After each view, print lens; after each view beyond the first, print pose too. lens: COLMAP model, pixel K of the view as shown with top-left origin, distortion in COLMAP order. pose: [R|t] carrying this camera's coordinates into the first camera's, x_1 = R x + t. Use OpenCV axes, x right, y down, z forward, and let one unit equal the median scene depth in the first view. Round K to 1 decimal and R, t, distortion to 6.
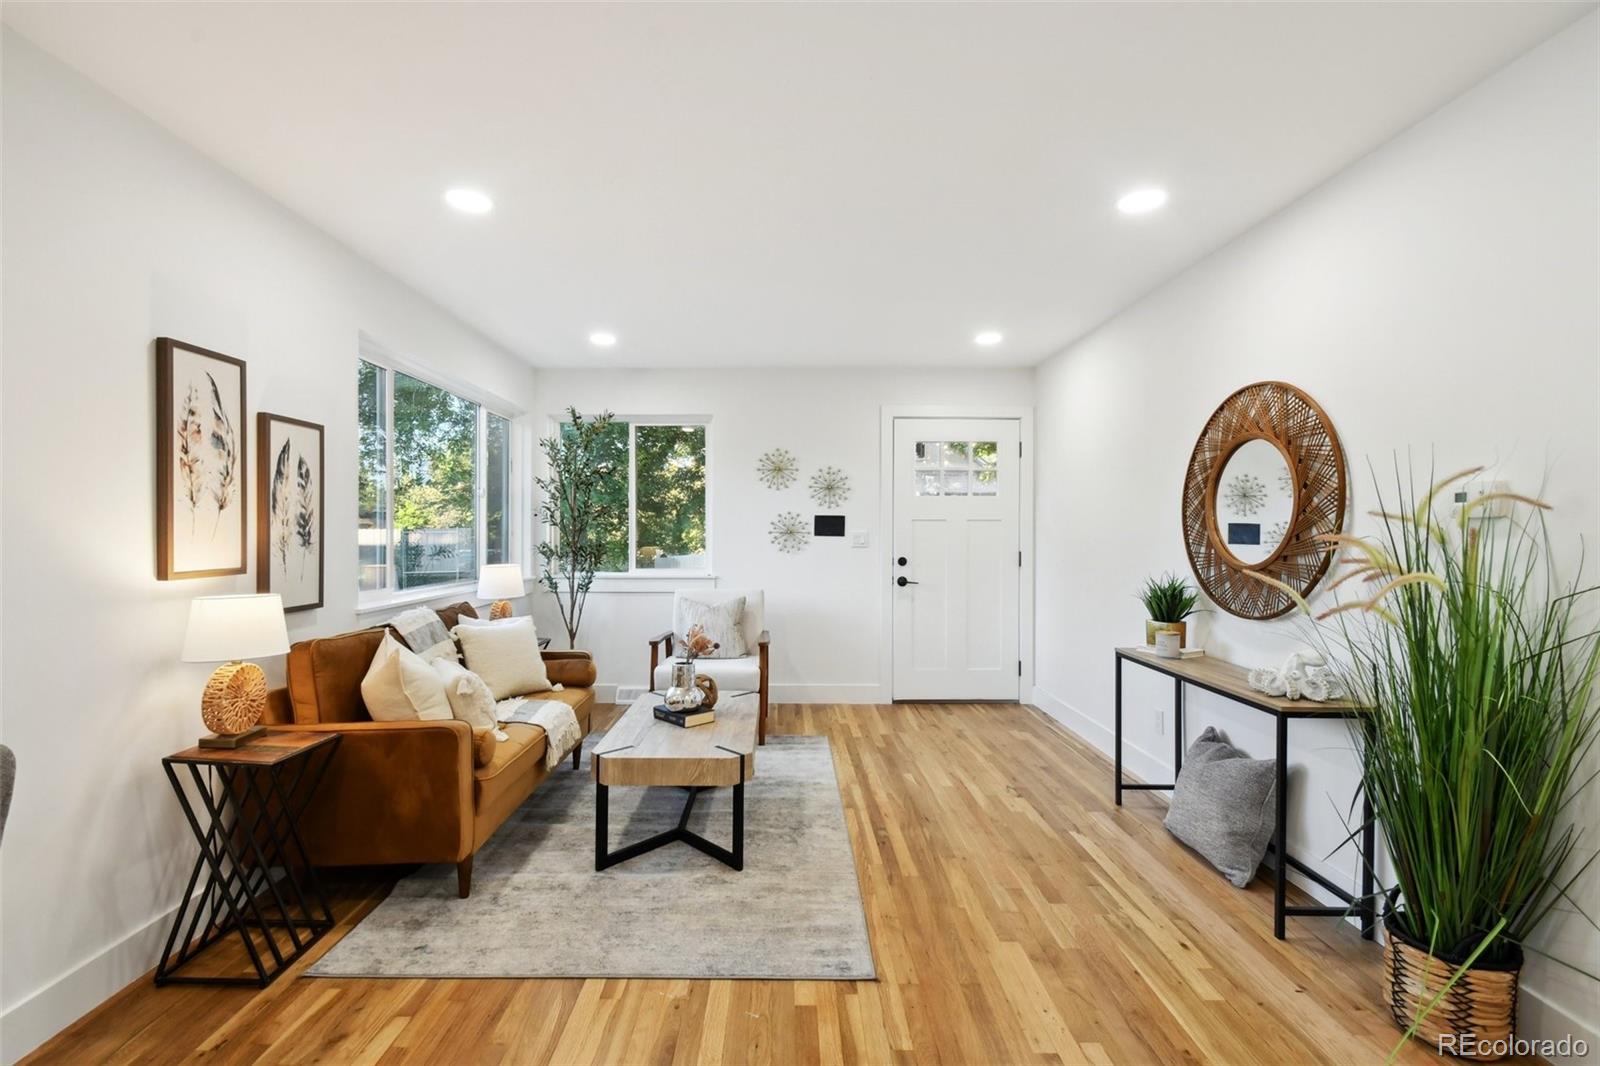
lens RADIAL K [[700.5, 0, 779.8], [0, 700.5, 525.6], [0, 0, 1]] dist [0.017023, -0.003816]
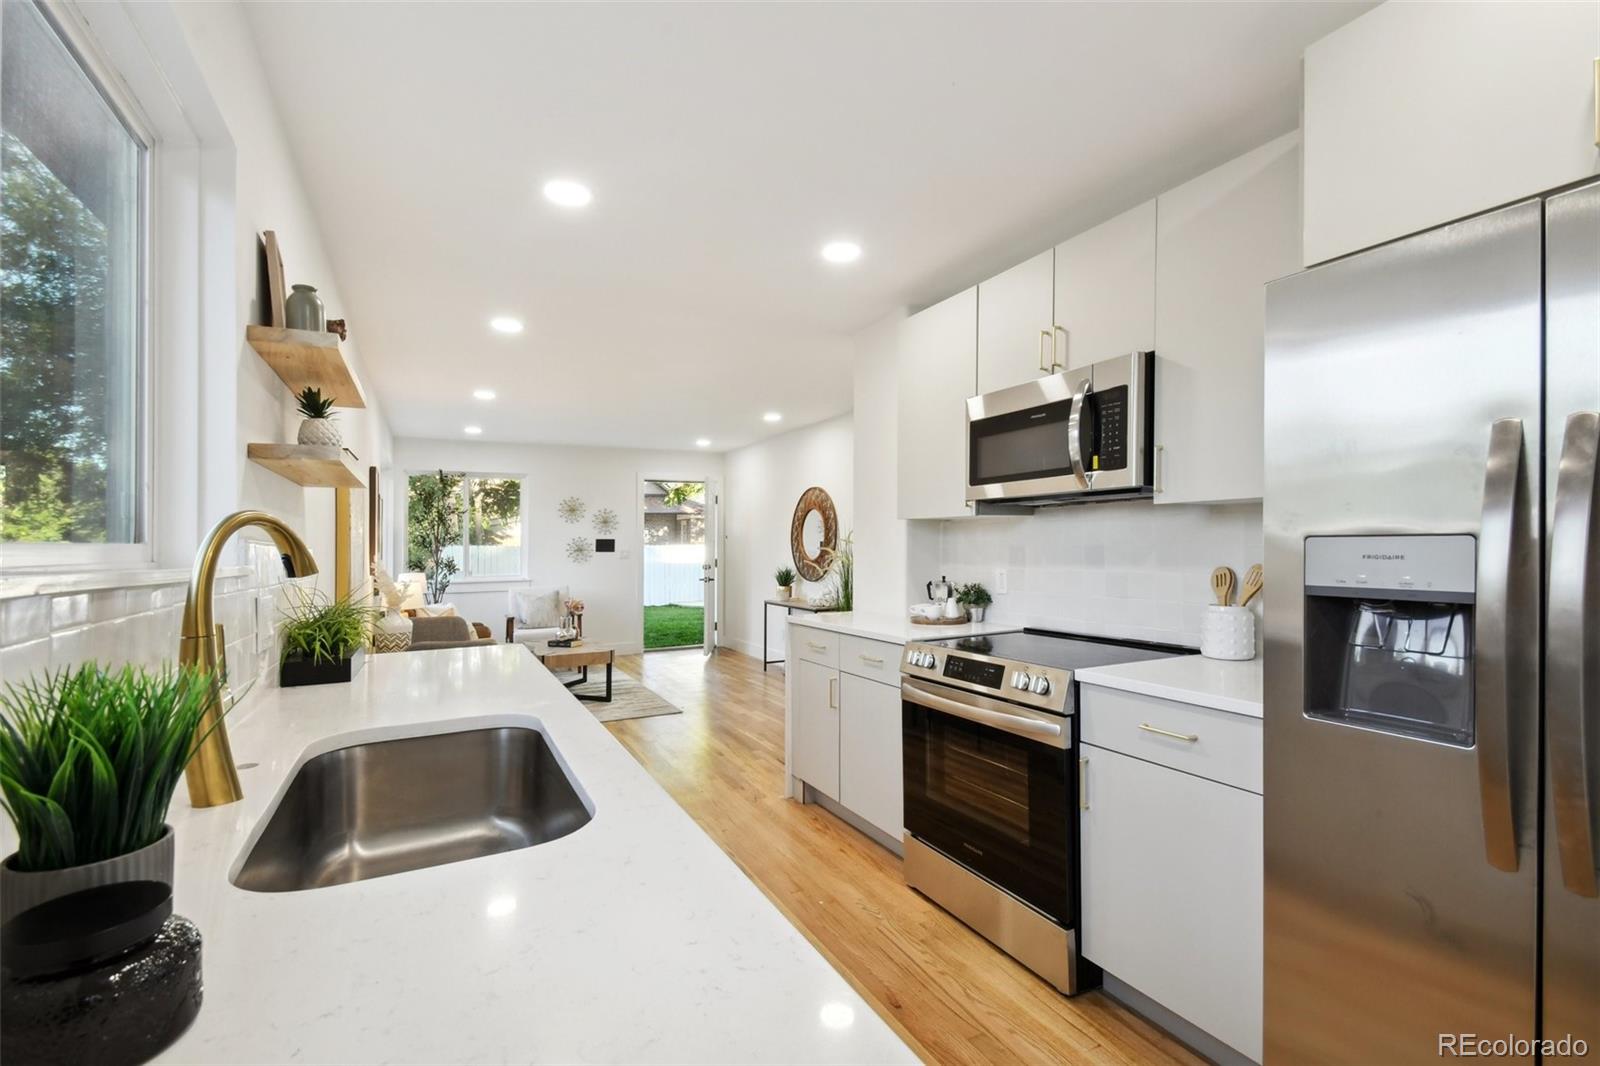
lens RADIAL K [[700.5, 0, 774.2], [0, 700.5, 521.5], [0, 0, 1]] dist [0.017023, -0.003816]
pose [[0.900448, 0.004142, 0.434944, -0.554830], [0.009242, 0.999547, -0.028652, -0.009970], [-0.434865, 0.029820, 0.900002, -1.223095]]
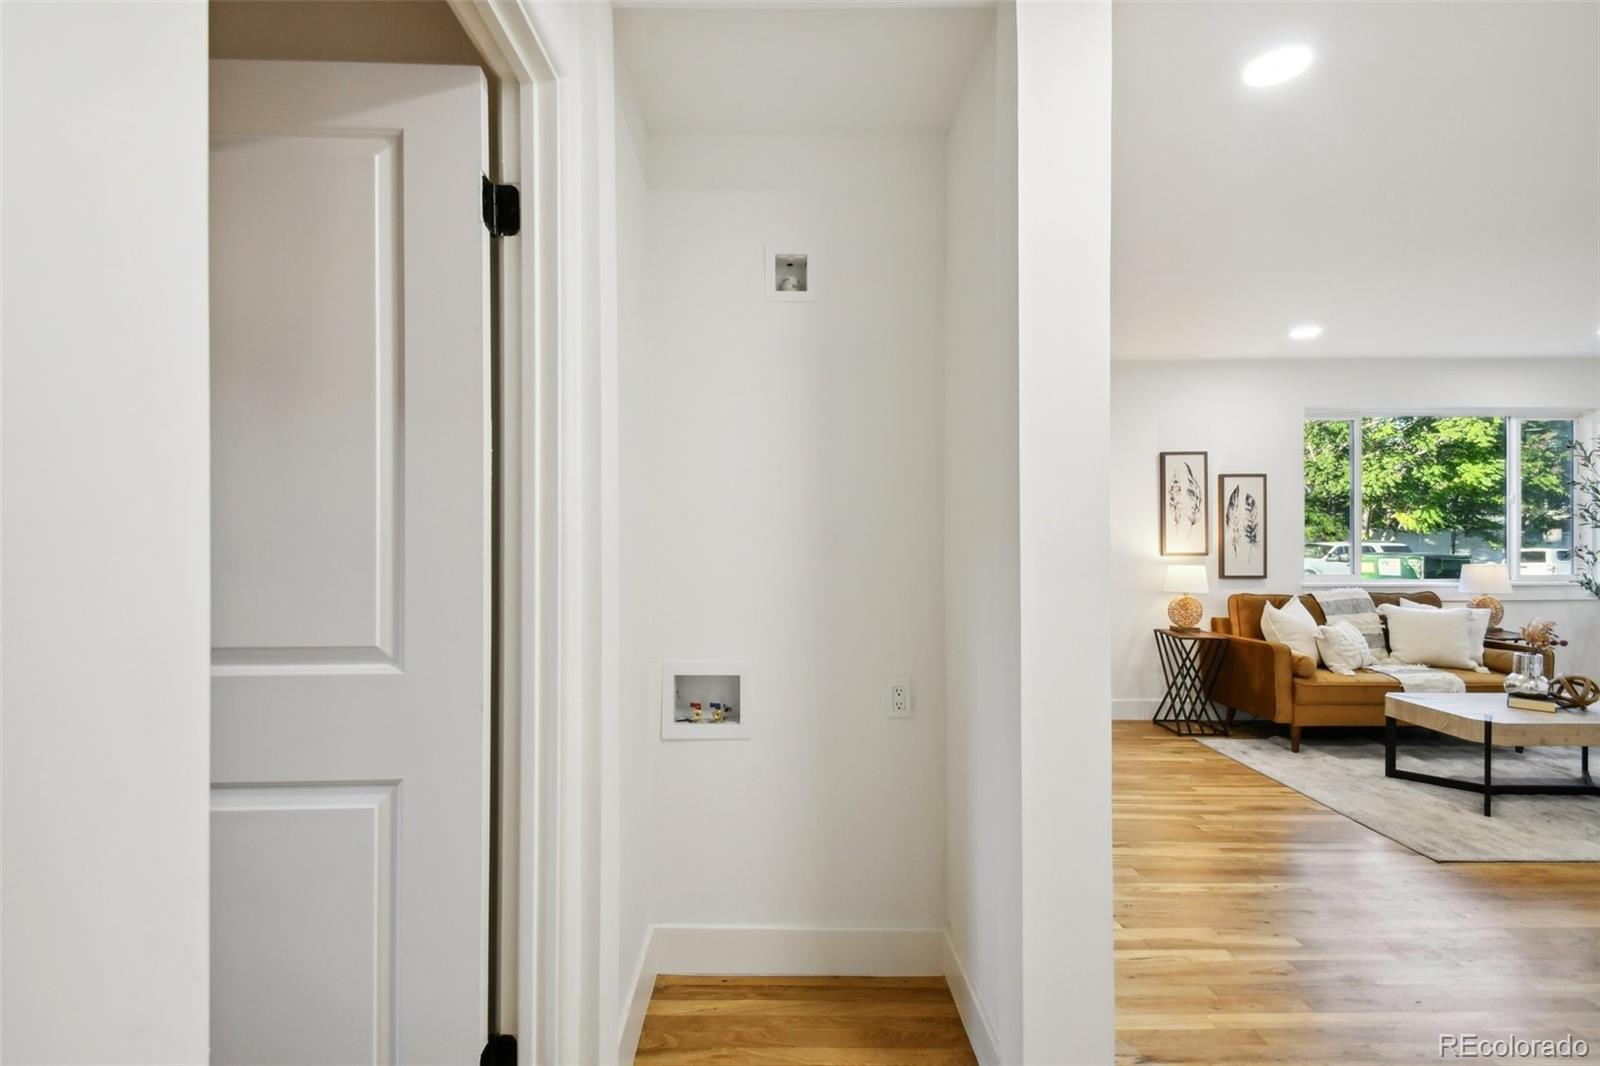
lens RADIAL K [[700.5, 0, 785.1], [0, 700.5, 535.2], [0, 0, 1]] dist [0.017023, -0.003816]
pose [[0.006989, -0.001225, -0.999975, 1.134281], [0.010180, 0.999948, -0.001154, -0.001231], [0.999924, -0.010172, 0.007001, -0.203813]]
